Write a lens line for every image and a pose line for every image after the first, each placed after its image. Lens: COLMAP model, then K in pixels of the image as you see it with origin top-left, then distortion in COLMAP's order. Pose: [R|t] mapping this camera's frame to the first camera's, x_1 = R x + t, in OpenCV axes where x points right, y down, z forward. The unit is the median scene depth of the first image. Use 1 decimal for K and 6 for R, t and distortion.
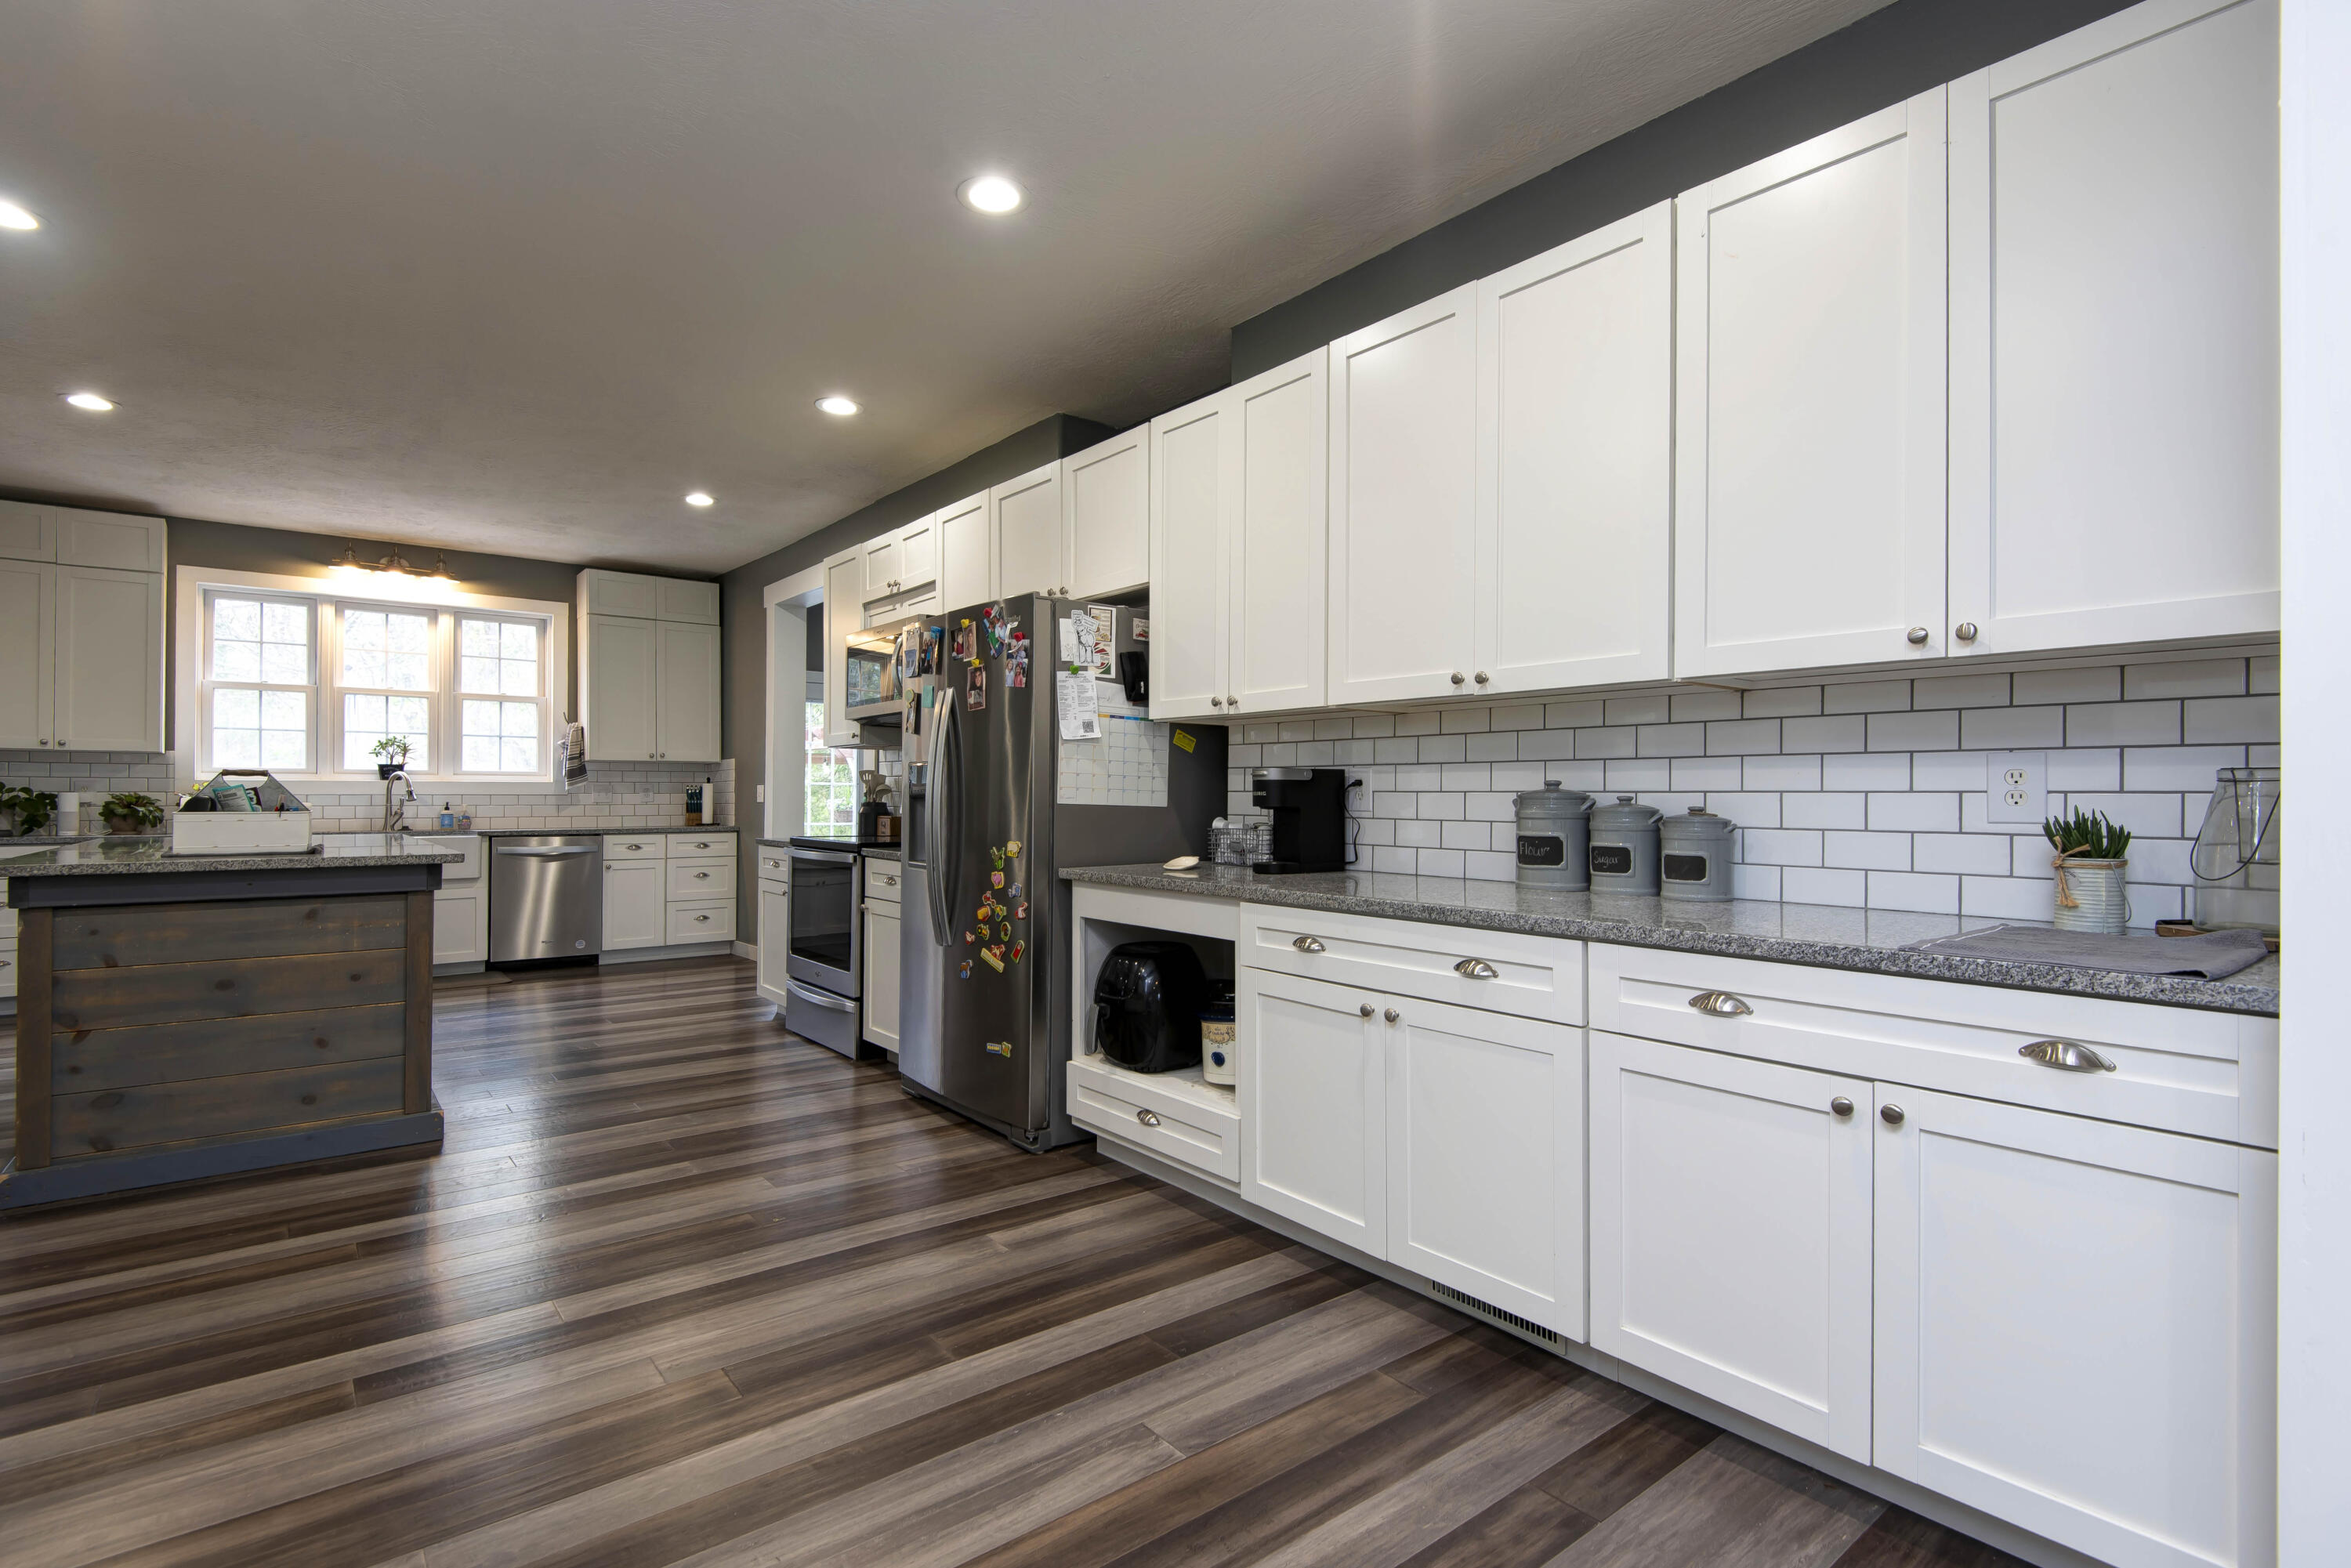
lens RADIAL K [[1103.2, 0, 1175.5], [0, 1103.2, 784.0], [0, 0, 1]] dist [0.063761, -0.033822]
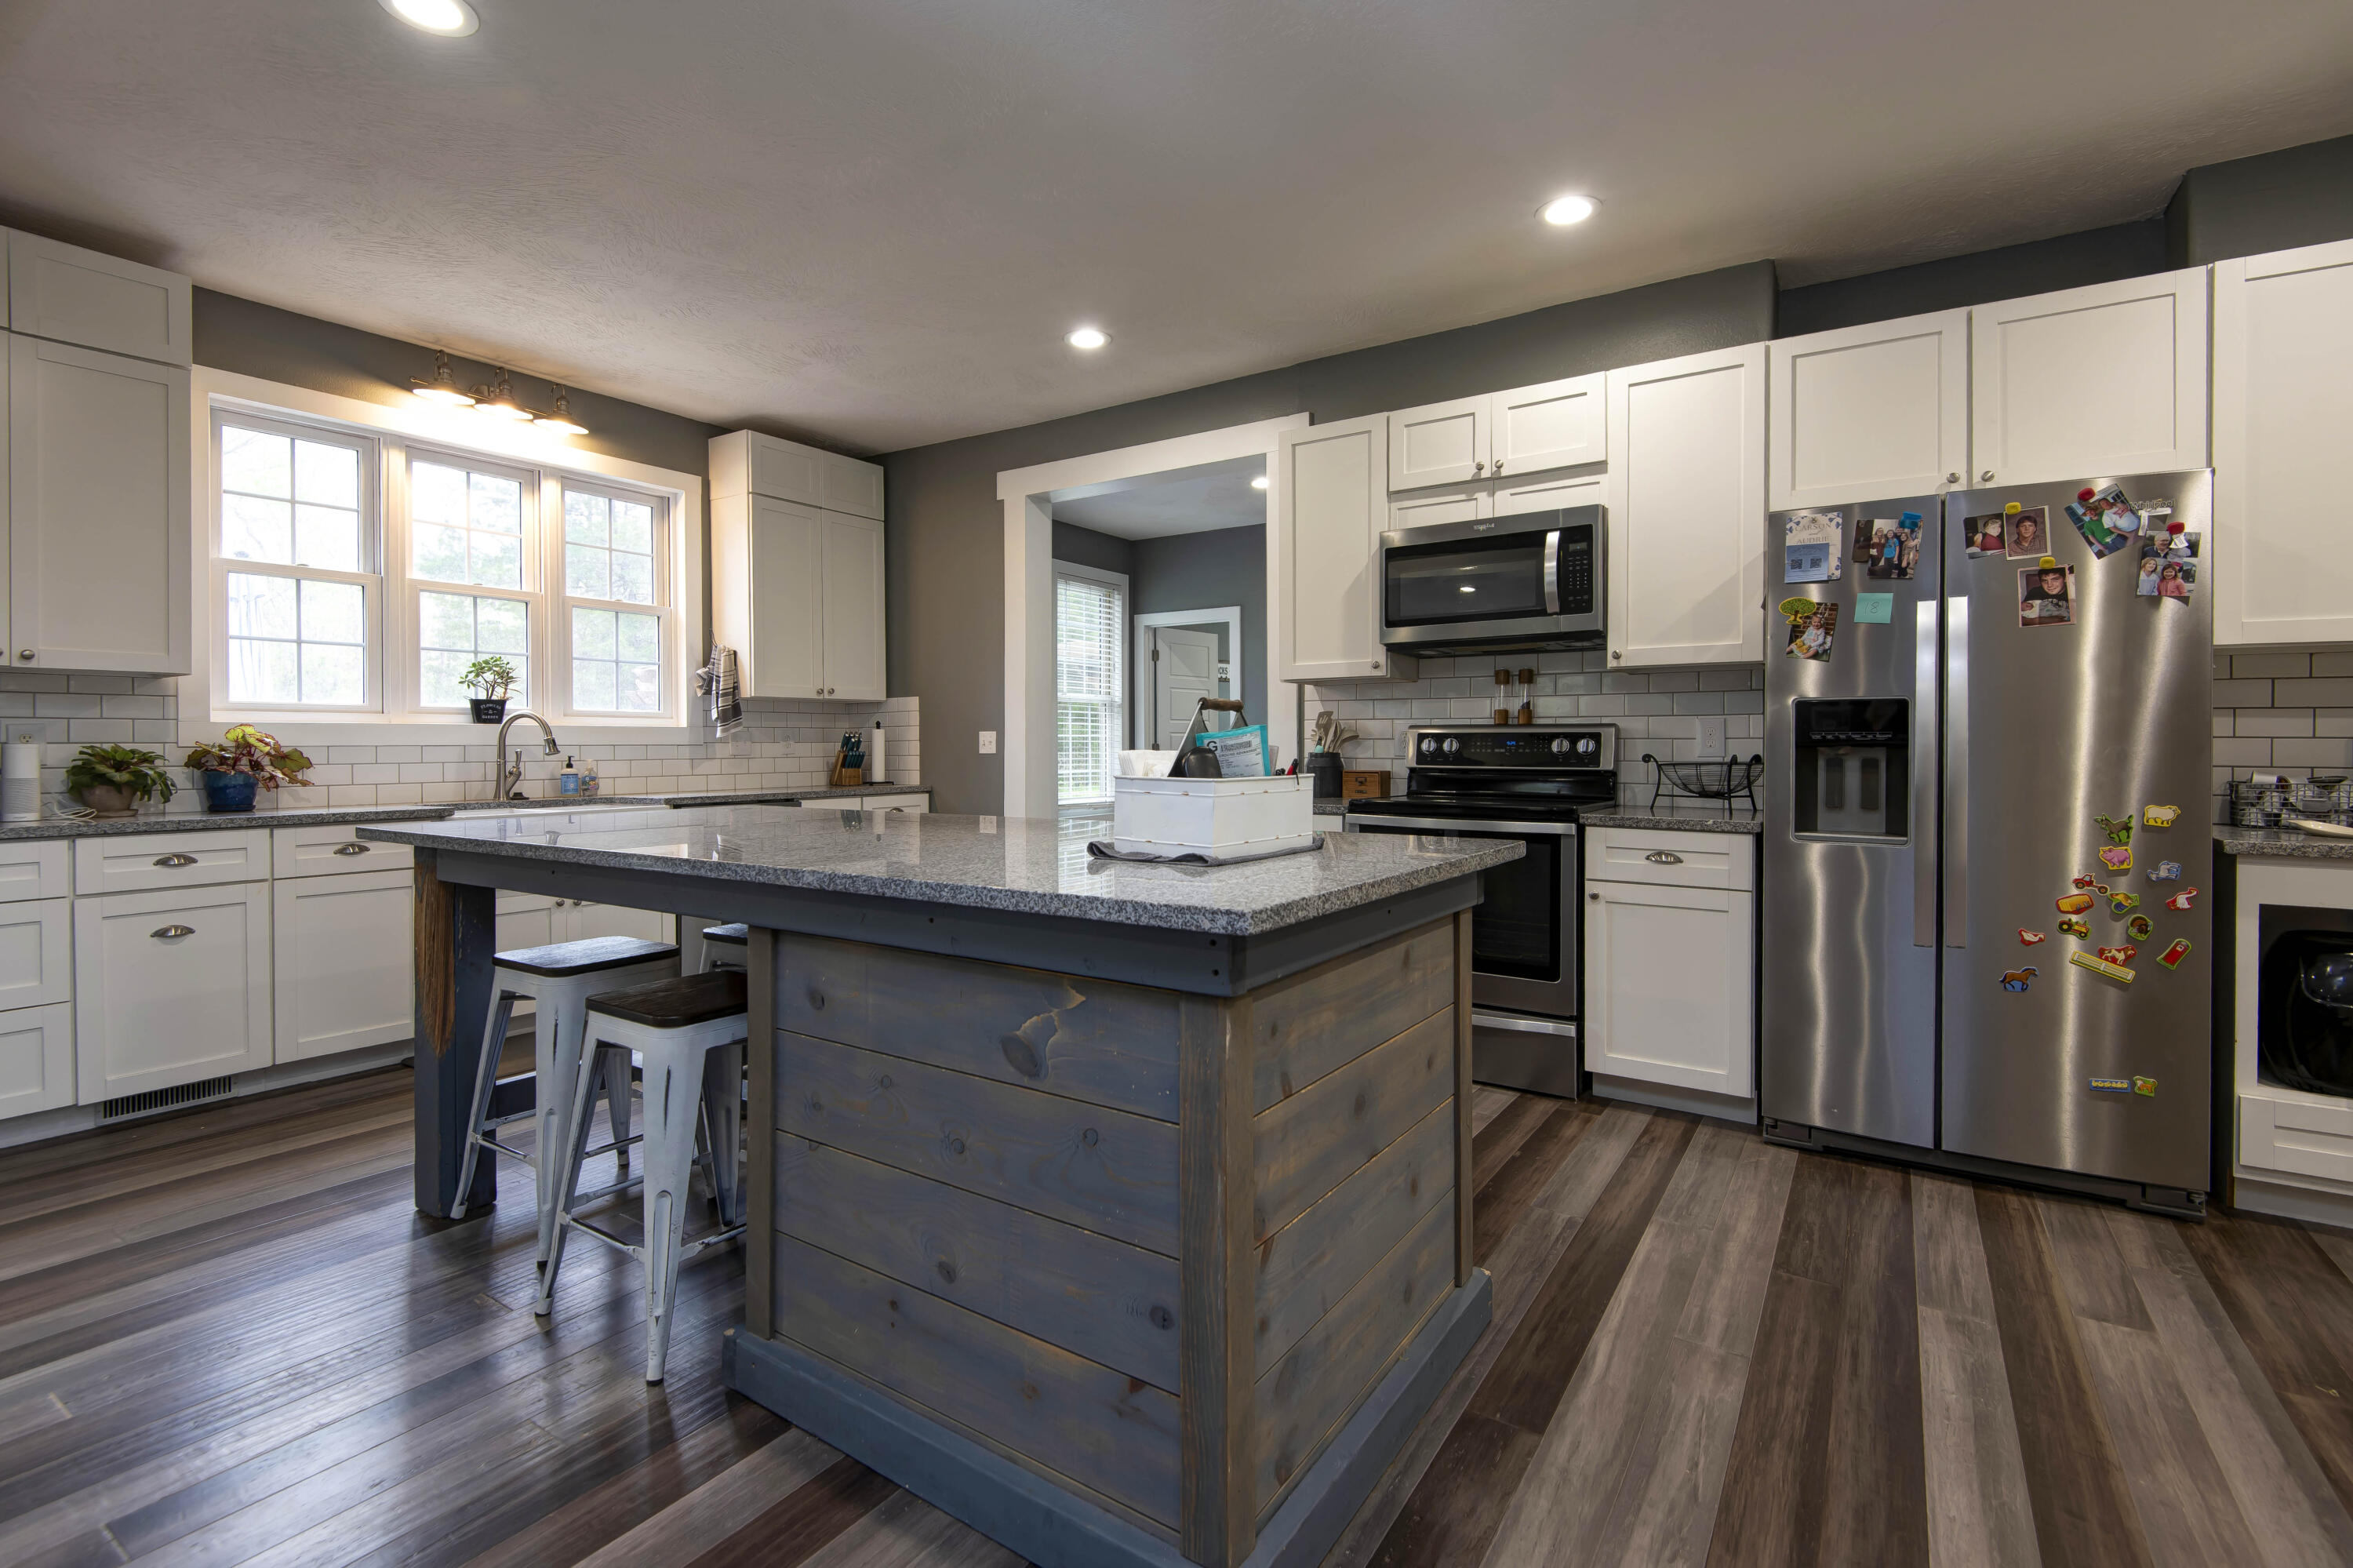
lens RADIAL K [[1089.4, 0, 1184.5], [0, 1089.4, 743.8], [0, 0, 1]] dist [0.002434, 0.000223]
pose [[0.943760, 0.000249, 0.330630, -0.945887], [-0.005547, 0.999871, 0.015079, -0.006115], [-0.330584, -0.016065, 0.943640, 0.473832]]
